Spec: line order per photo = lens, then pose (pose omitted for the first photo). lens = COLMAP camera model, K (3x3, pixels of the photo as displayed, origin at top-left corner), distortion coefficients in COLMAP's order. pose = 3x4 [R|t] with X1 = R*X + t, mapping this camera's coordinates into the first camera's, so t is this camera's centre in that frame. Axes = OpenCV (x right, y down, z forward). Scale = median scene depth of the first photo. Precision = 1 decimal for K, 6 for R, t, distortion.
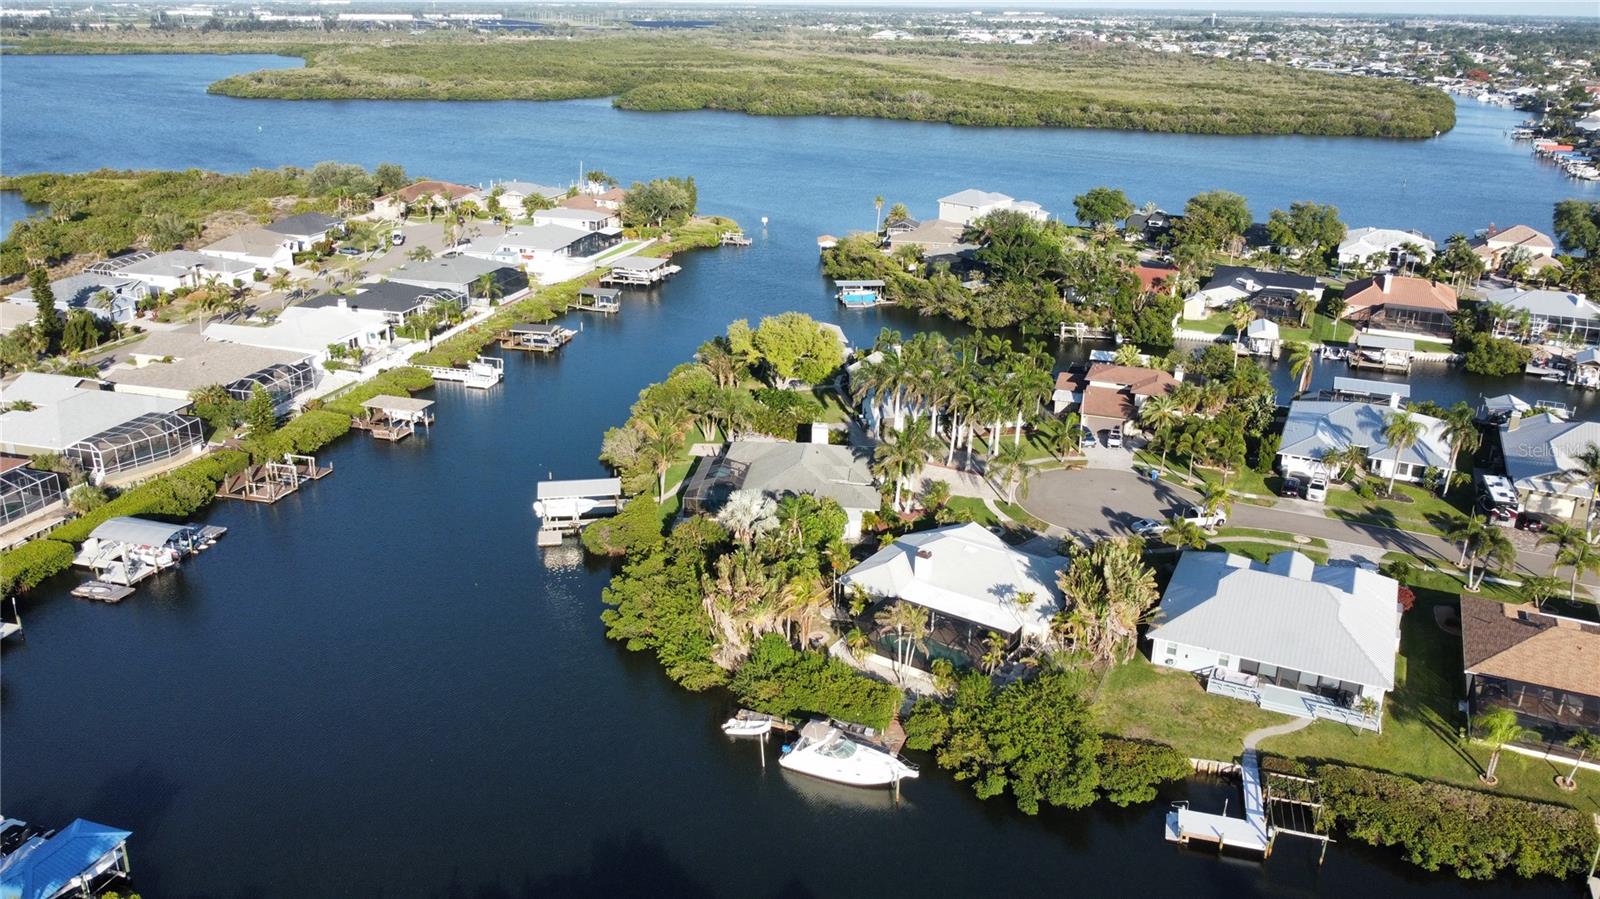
lens RADIAL K [[1216.6, 0, 798.9], [0, 1216.6, 450.6], [0, 0, 1]] dist [-0.008511, 0.003573]
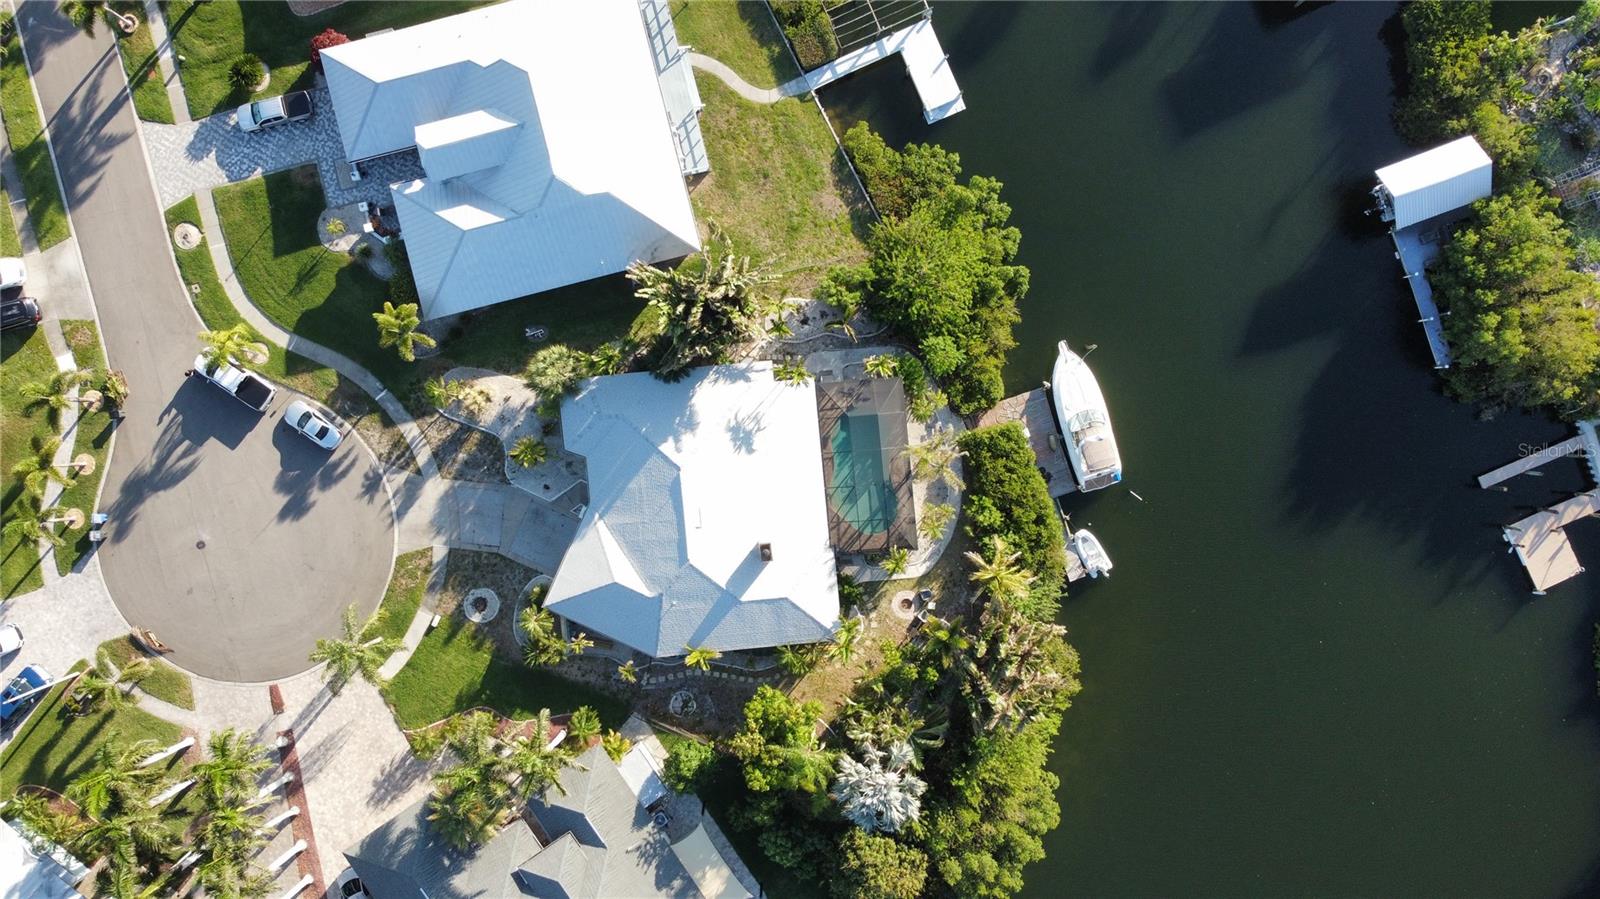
lens RADIAL K [[1216.6, 0, 759.4], [0, 1216.6, 481.2], [0, 0, 1]] dist [-0.008511, 0.003573]
pose [[-0.645033, -0.763415, -0.033617, 0.116229], [0.246779, -0.249743, 0.936338, -0.411939], [-0.723209, 0.595673, 0.349488, 0.528938]]
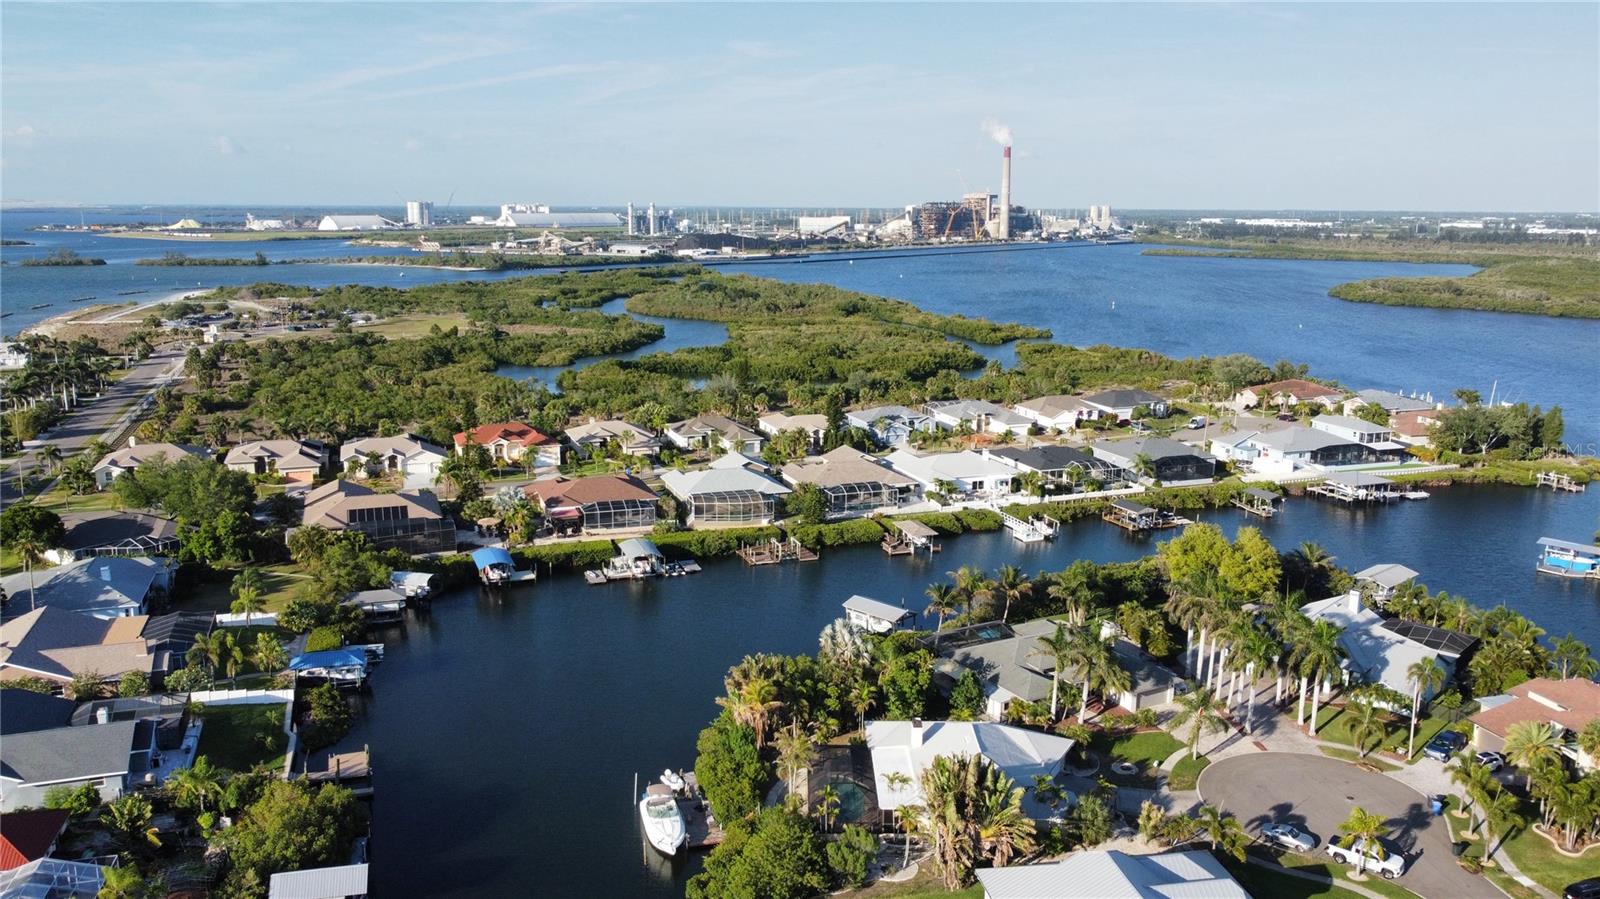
lens RADIAL K [[1216.6, 0, 796.4], [0, 1216.6, 450.7], [0, 0, 1]] dist [-0.008511, 0.003573]
pose [[0.573086, 0.154546, -0.804790, 0.595969], [-0.282773, 0.959033, -0.017196, -0.062464], [0.769163, 0.237428, 0.593310, 0.193253]]
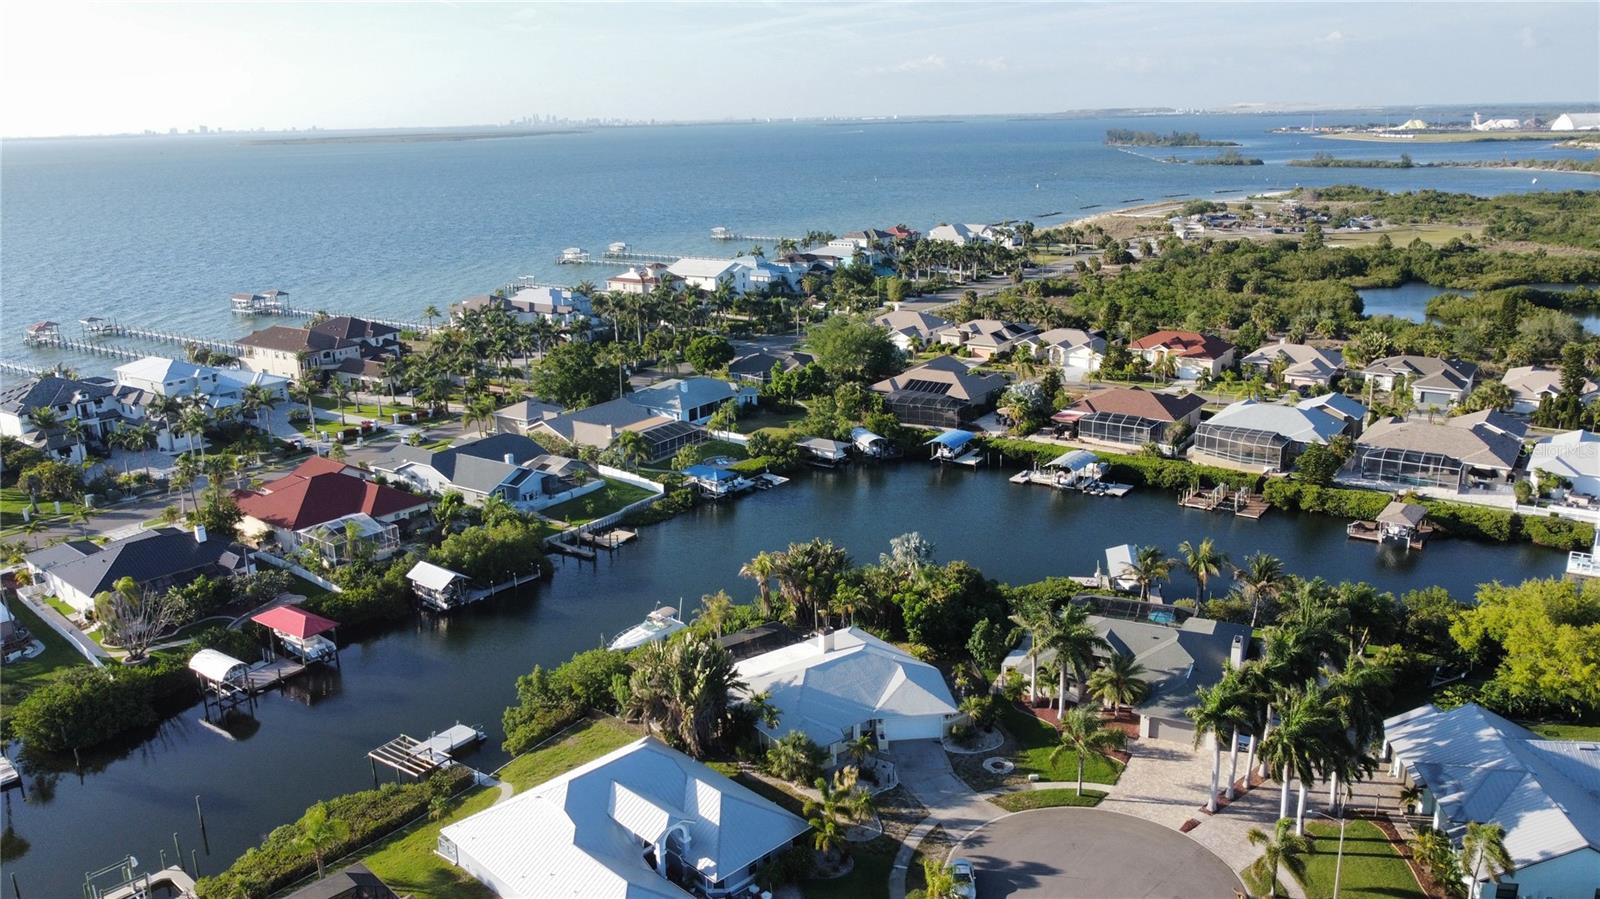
lens RADIAL K [[1216.6, 0, 796.7], [0, 1216.6, 450.5], [0, 0, 1]] dist [-0.008511, 0.003573]
pose [[-0.337422, 0.246394, -0.908535, 0.723754], [-0.308535, 0.882878, 0.354023, -0.290851], [0.889355, 0.399770, -0.221882, 0.825485]]
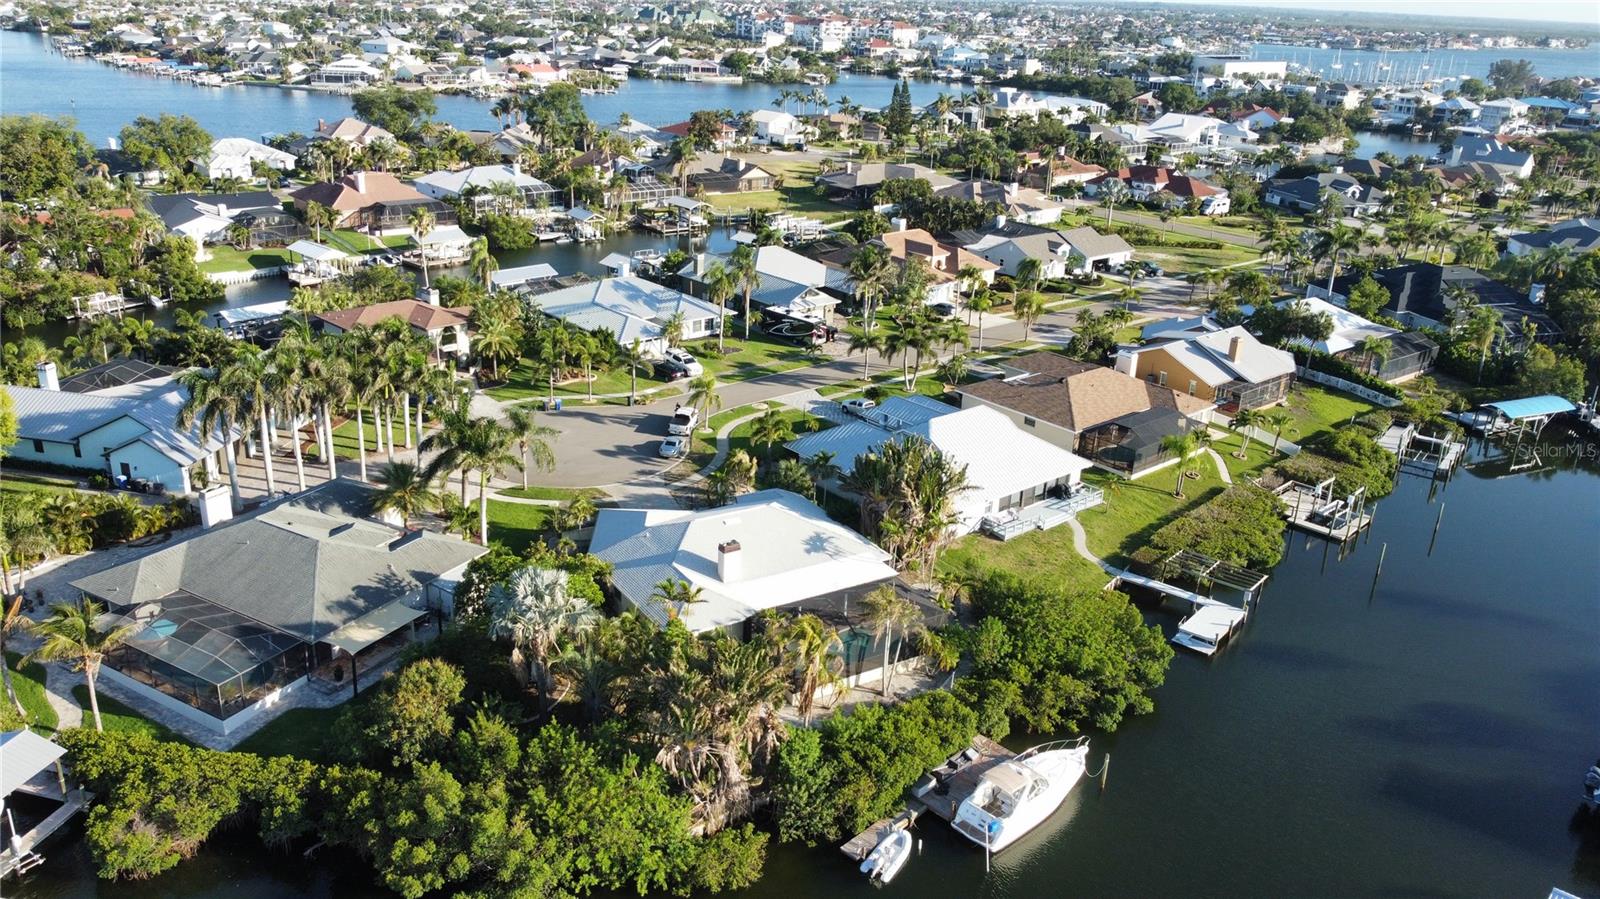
lens RADIAL K [[1216.6, 0, 799.4], [0, 1216.6, 445.2], [0, 0, 1]] dist [-0.008511, 0.003573]
pose [[0.392098, -0.322539, 0.861526, -0.350538], [0.282679, 0.933453, 0.220815, -0.086420], [-0.875415, 0.156954, 0.457180, 0.449808]]
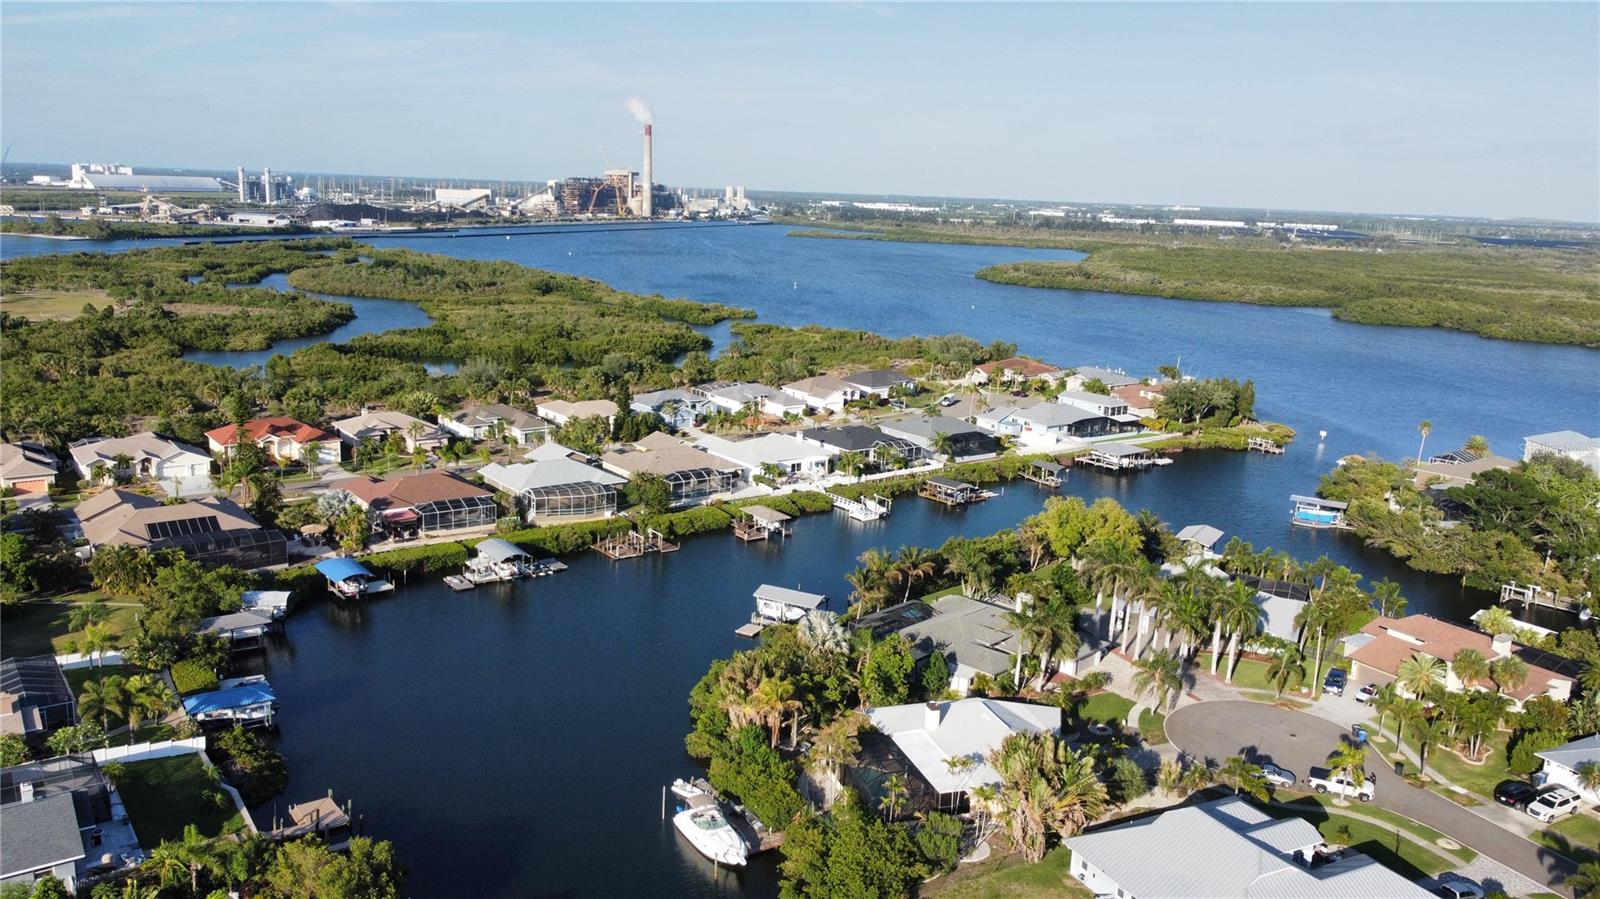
lens RADIAL K [[1216.6, 0, 797.0], [0, 1216.6, 452.7], [0, 0, 1]] dist [-0.008511, 0.003573]
pose [[0.791855, 0.147597, -0.592605, 0.429578], [-0.238233, 0.968135, -0.077205, -0.012117], [0.562326, 0.202313, 0.801785, 0.041165]]
